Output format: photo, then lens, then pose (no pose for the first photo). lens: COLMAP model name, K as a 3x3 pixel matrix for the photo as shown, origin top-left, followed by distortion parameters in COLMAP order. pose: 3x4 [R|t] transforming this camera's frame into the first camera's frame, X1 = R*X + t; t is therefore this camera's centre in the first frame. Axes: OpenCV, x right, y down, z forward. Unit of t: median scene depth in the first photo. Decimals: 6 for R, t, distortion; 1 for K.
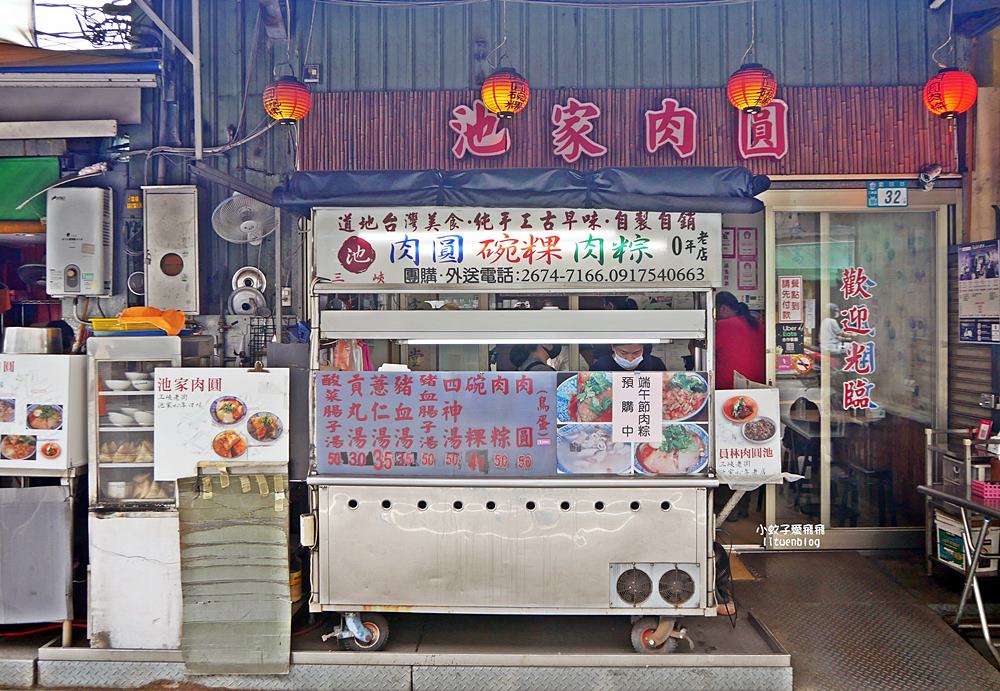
lens RADIAL K [[825.4, 0, 500.1], [0, 825.4, 320.5], [0, 0, 1]] dist [-0.037806, -0.001266]
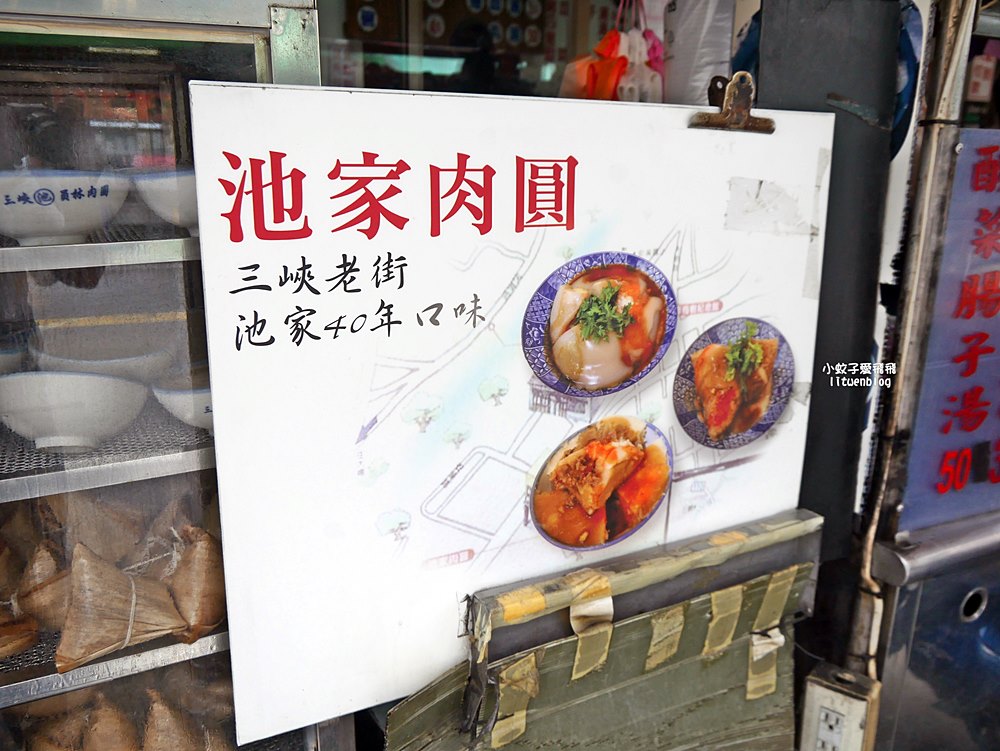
lens RADIAL K [[830.5, 0, 500.0], [0, 830.5, 375.5], [0, 0, 1]] dist [-0.046217, 0.026069]
pose [[0.873065, -0.113300, 0.474258, -0.448232], [-0.012639, 0.967045, 0.254293, 0.070691], [-0.487440, -0.228009, 0.842861, 0.841701]]
